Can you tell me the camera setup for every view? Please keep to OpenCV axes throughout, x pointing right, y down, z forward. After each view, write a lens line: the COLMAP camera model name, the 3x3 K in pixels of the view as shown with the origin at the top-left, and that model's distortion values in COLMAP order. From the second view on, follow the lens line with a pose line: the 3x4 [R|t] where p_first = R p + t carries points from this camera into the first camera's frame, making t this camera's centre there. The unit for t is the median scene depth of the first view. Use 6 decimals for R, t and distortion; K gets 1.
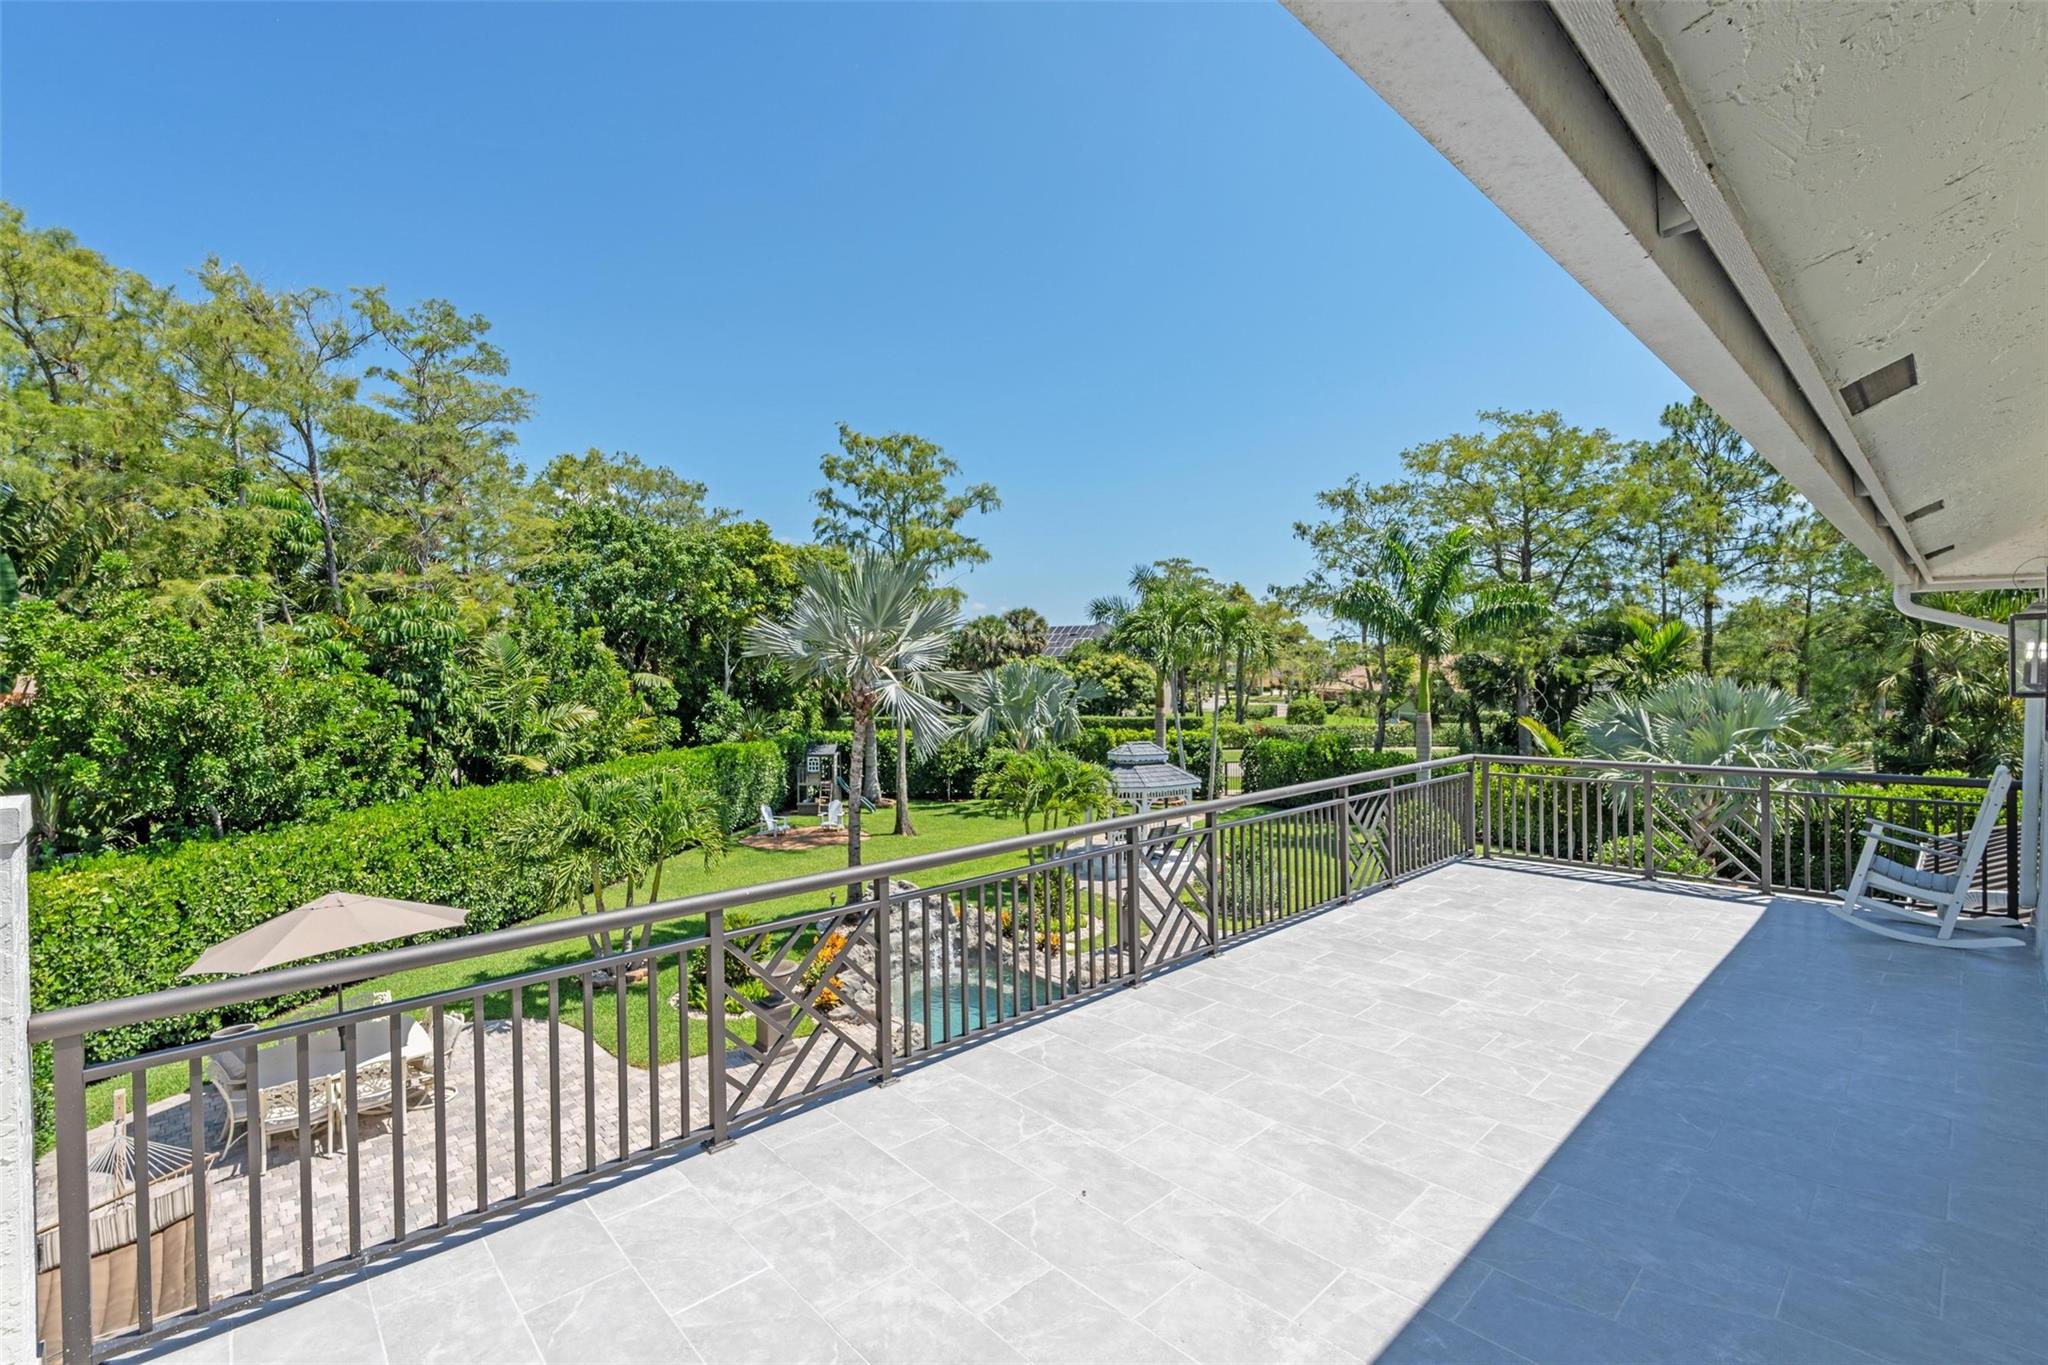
lens RADIAL K [[894.3, 0, 1021.1], [0, 894.3, 681.3], [0, 0, 1]] dist [-0.001833, -0.001199]
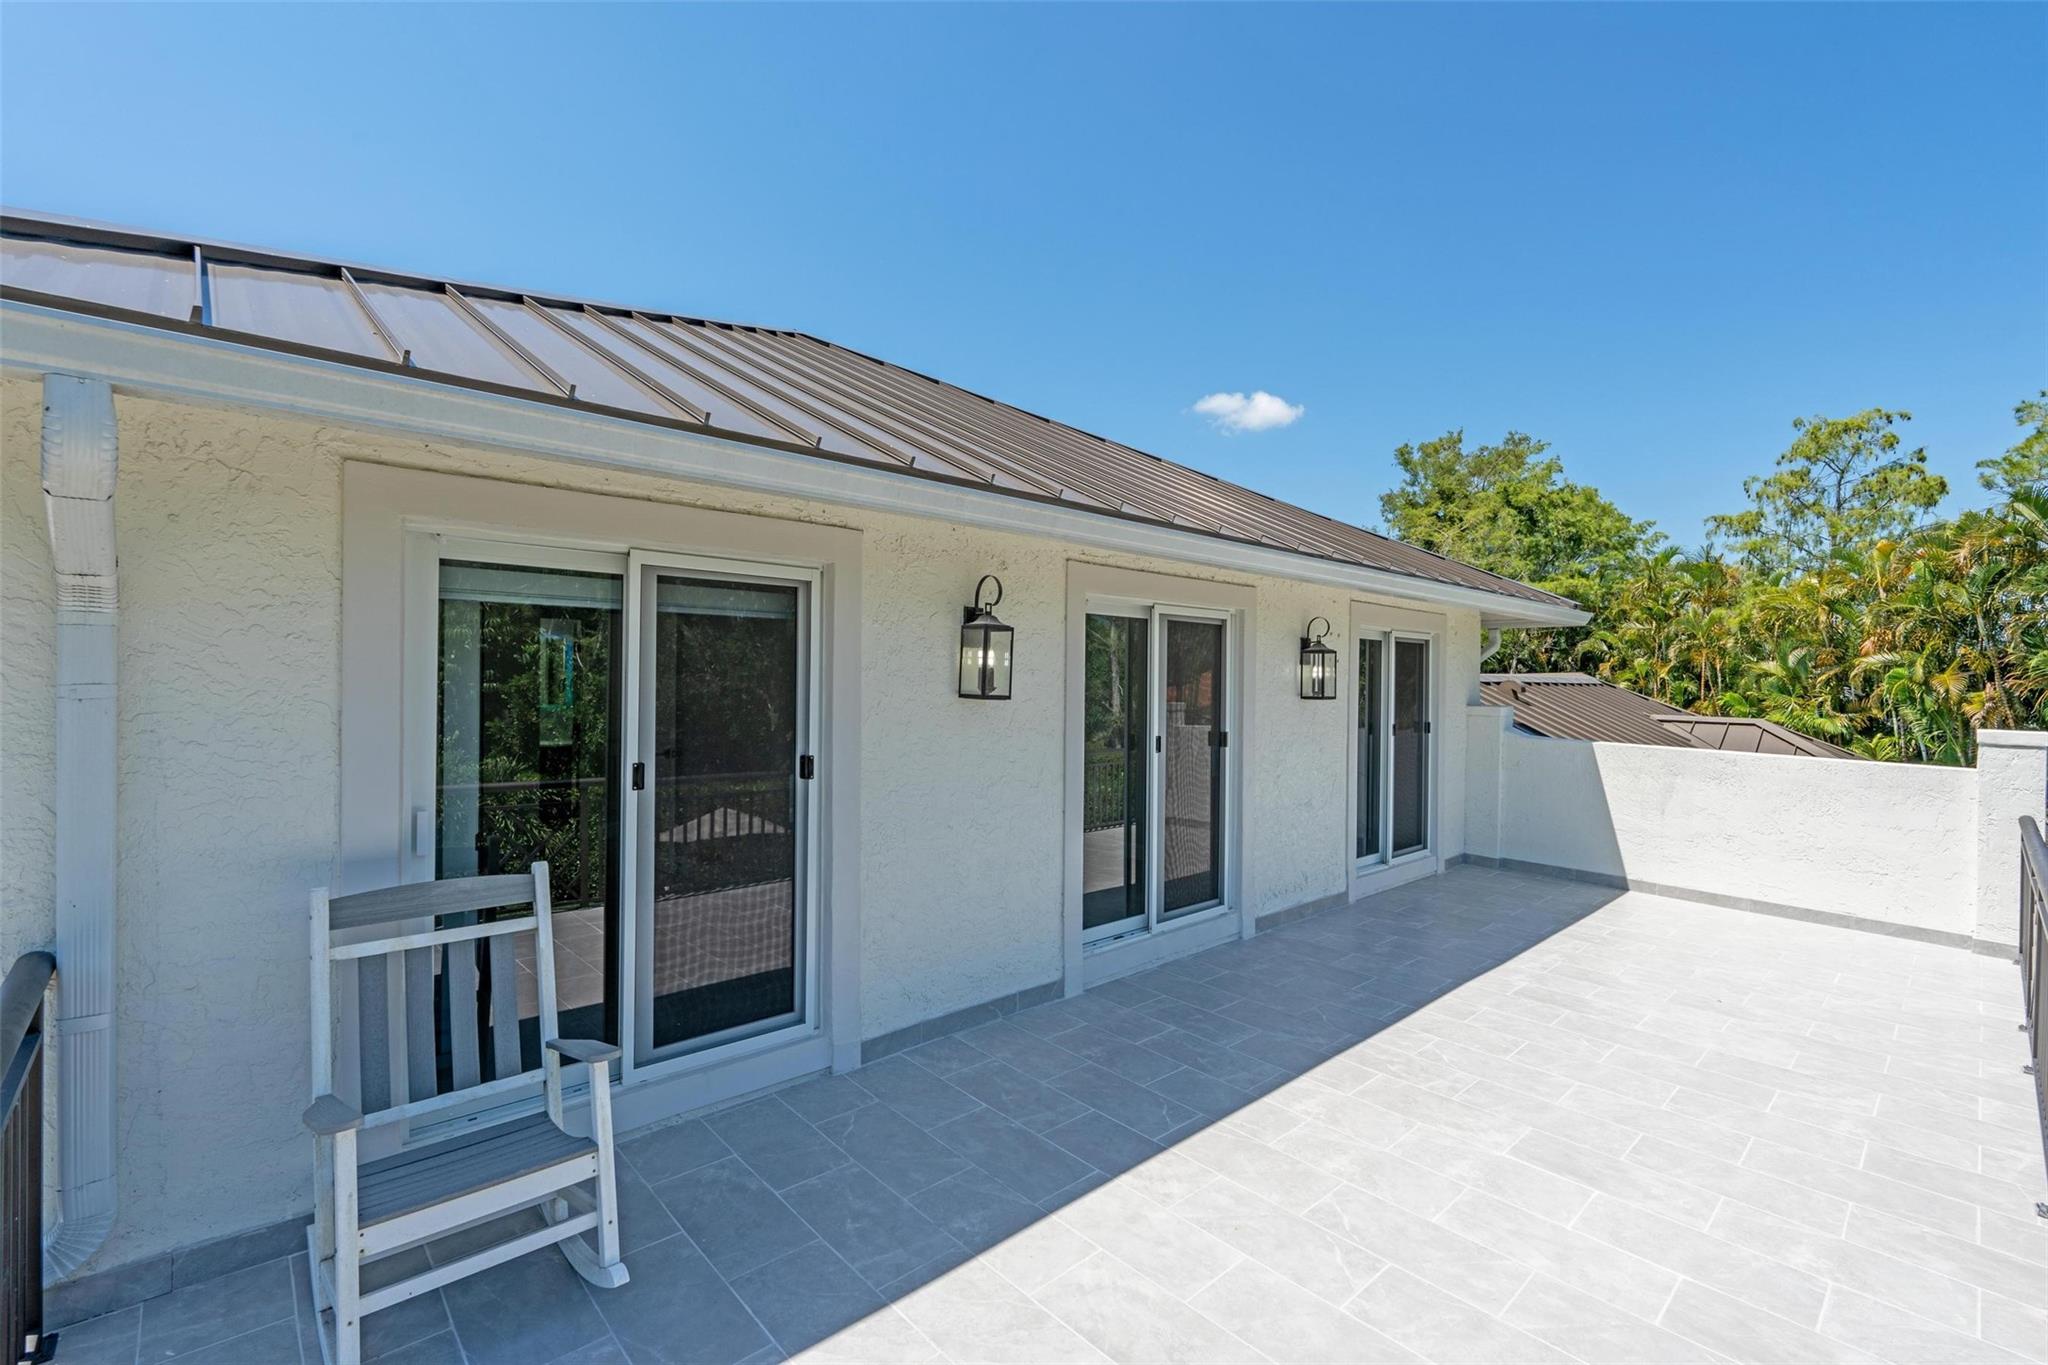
lens RADIAL K [[894.3, 0, 1019.6], [0, 894.3, 681.4], [0, 0, 1]] dist [-0.001833, -0.001199]
pose [[-0.999963, -0.008113, 0.002886, 1.062262], [-0.008075, 0.999884, 0.012944, -0.019687], [-0.002991, 0.012920, -0.999912, 2.063750]]
